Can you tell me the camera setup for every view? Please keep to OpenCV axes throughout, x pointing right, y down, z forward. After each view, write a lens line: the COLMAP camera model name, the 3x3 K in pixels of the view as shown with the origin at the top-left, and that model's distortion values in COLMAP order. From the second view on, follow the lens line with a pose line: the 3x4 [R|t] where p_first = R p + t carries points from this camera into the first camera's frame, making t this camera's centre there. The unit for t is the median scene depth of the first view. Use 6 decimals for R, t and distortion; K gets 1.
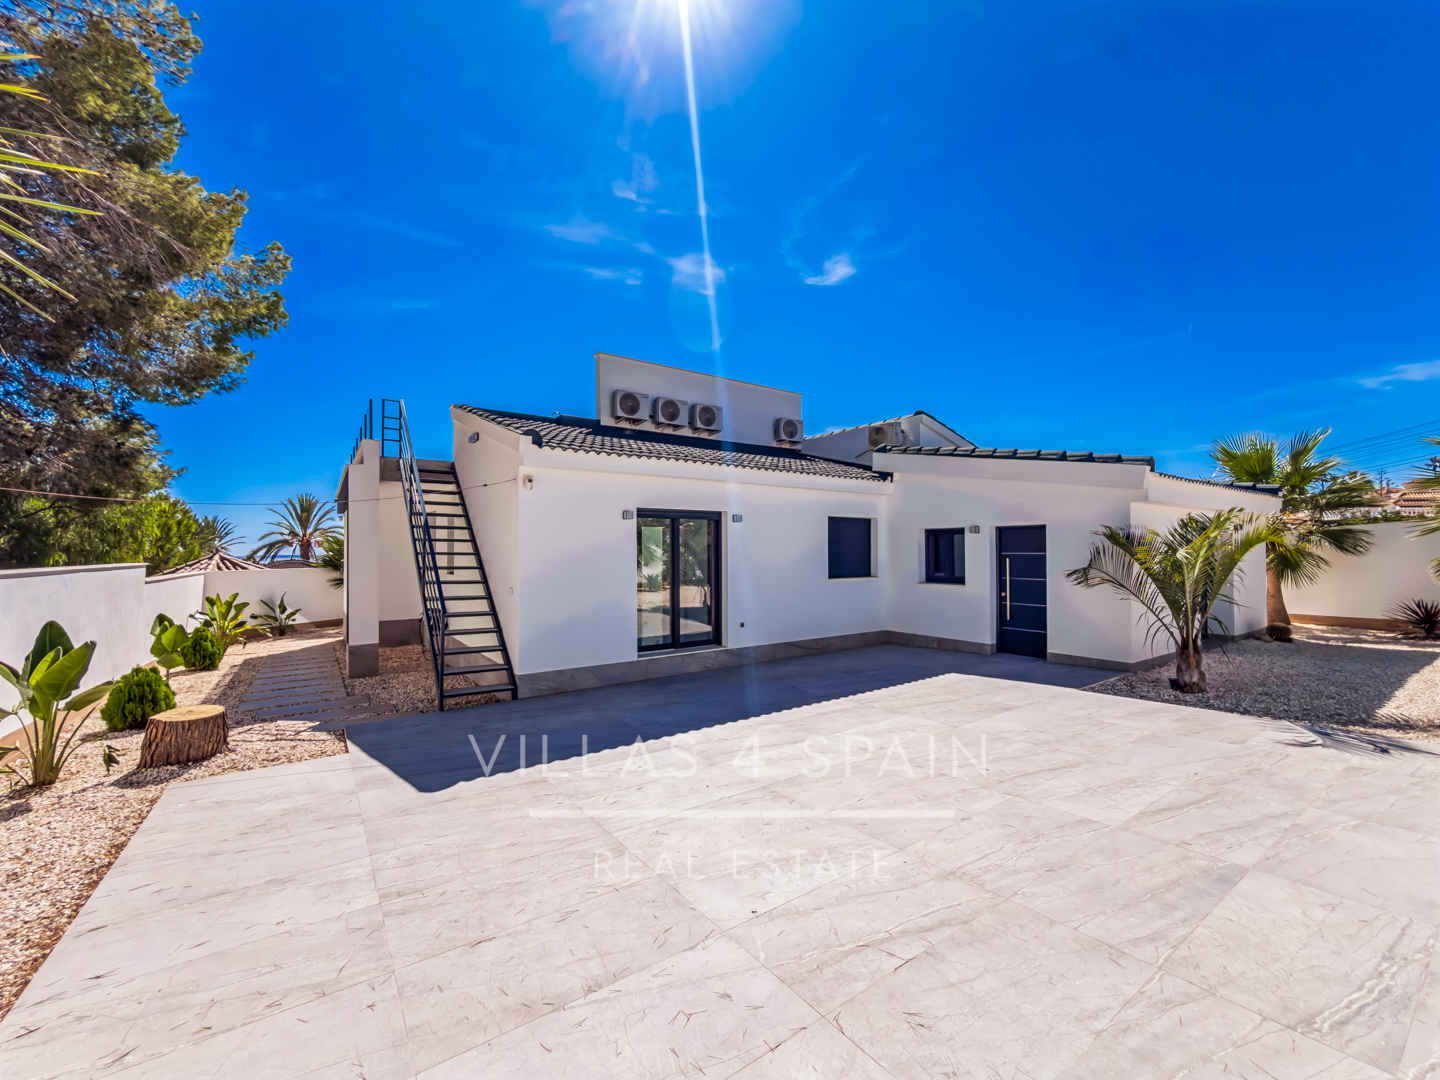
lens RADIAL K [[583.8, 0, 723.3], [0, 583.8, 544.8], [0, 0, 1]] dist [0.000072, 0.000069]
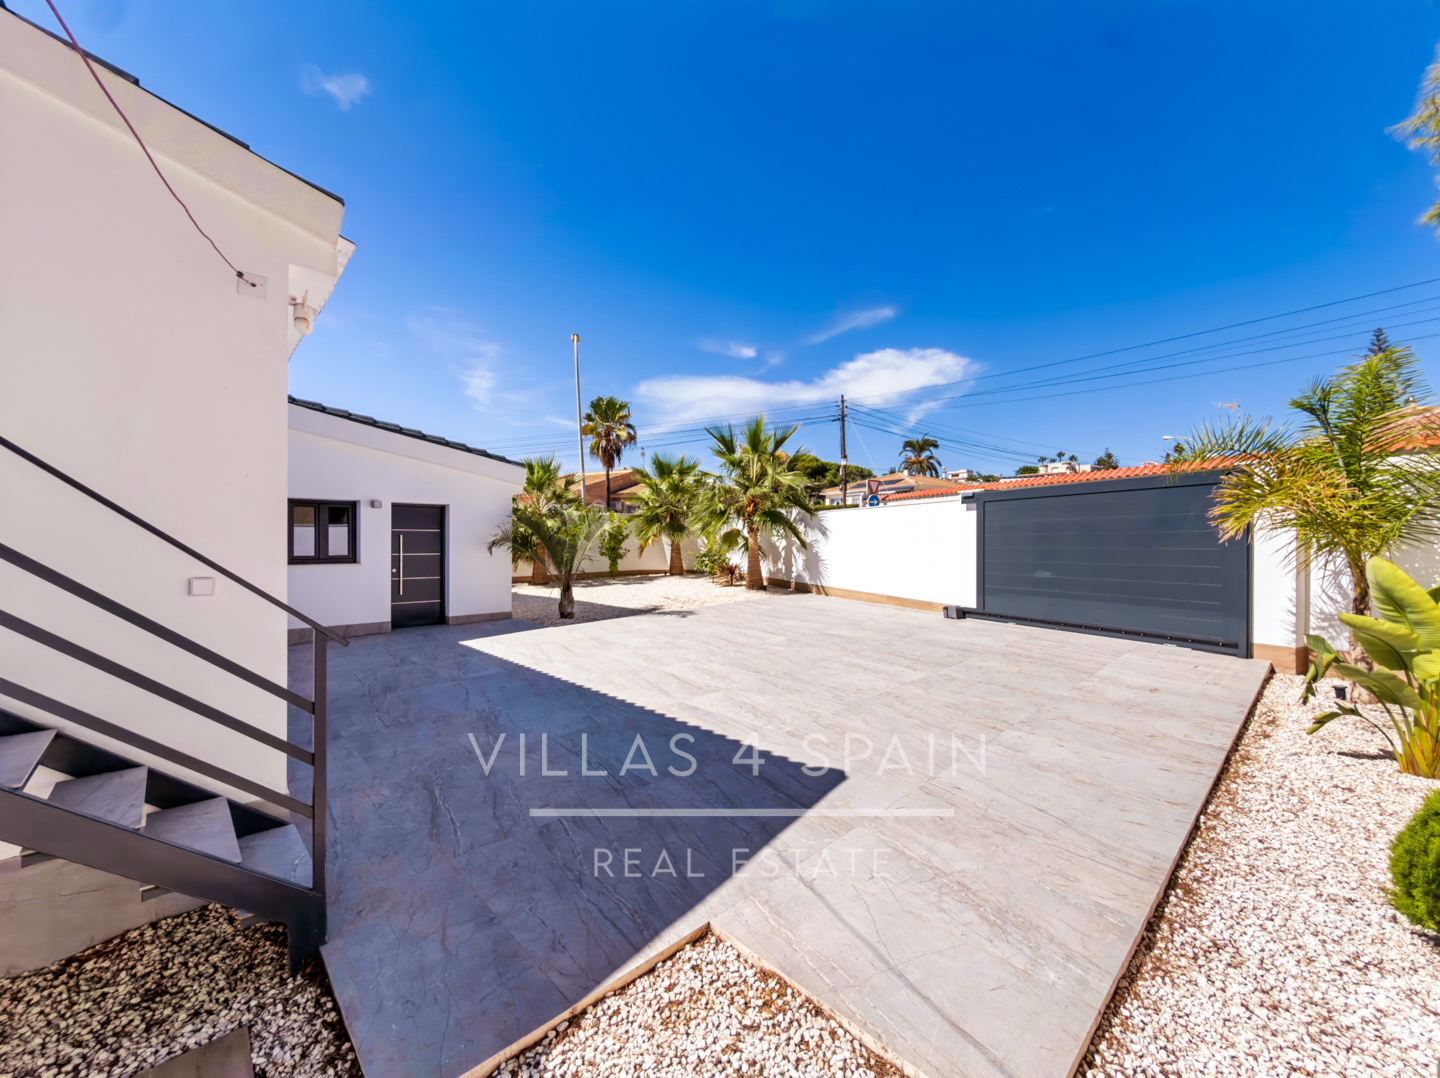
lens RADIAL K [[583.8, 0, 723.3], [0, 583.8, 543.8], [0, 0, 1]] dist [0.000072, 0.000069]
pose [[-0.139635, 0.006940, 0.990179, -0.647046], [-0.007018, 0.999943, -0.007999, 0.046394], [-0.990178, -0.008066, -0.139578, 0.631686]]
